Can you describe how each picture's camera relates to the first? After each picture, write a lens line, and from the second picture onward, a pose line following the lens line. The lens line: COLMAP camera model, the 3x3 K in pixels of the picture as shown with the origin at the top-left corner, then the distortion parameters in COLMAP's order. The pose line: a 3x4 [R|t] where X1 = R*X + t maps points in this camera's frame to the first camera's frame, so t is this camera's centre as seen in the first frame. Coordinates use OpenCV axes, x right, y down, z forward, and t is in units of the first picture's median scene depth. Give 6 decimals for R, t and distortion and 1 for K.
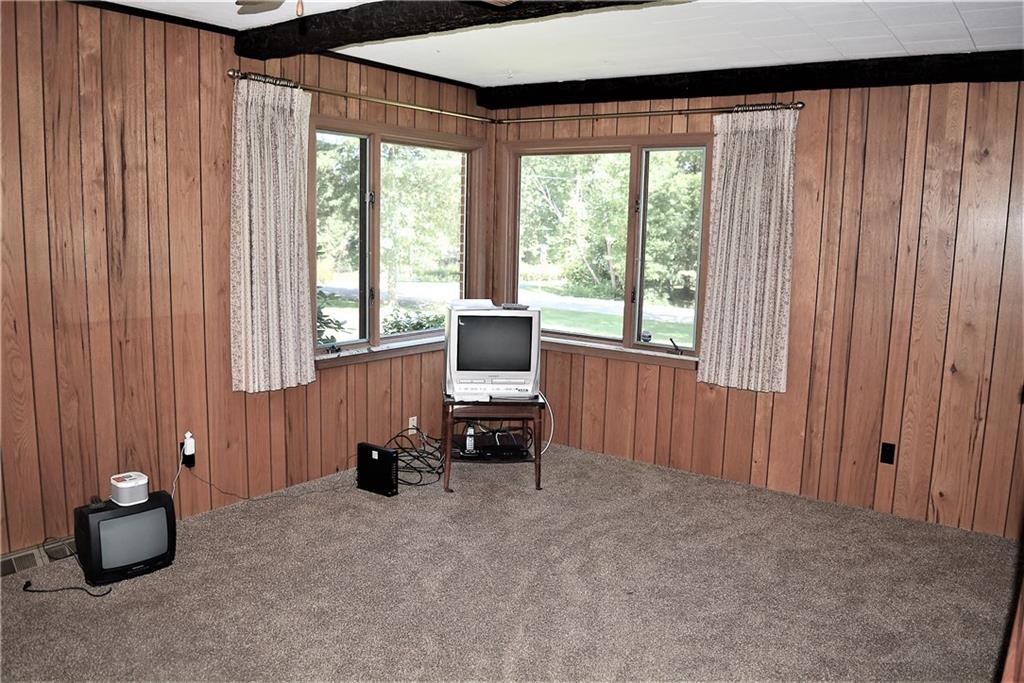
lens RADIAL K [[800.8, 0, 508.3], [0, 800.8, 336.3], [0, 0, 1]] dist [-0.074197, 0.006896]
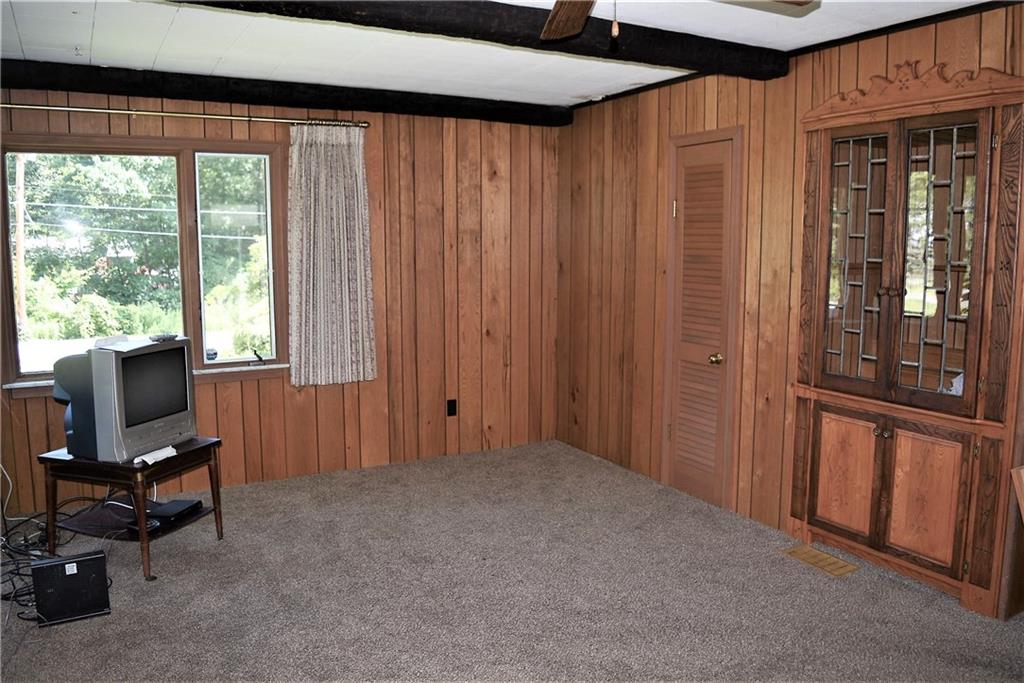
lens RADIAL K [[800.8, 0, 507.7], [0, 800.8, 342.3], [0, 0, 1]] dist [-0.074197, 0.006896]
pose [[0.428054, -0.145419, 0.891977, -0.598916], [0.142830, 0.985451, 0.092115, -0.059389], [-0.892395, 0.087970, 0.442597, 0.334364]]
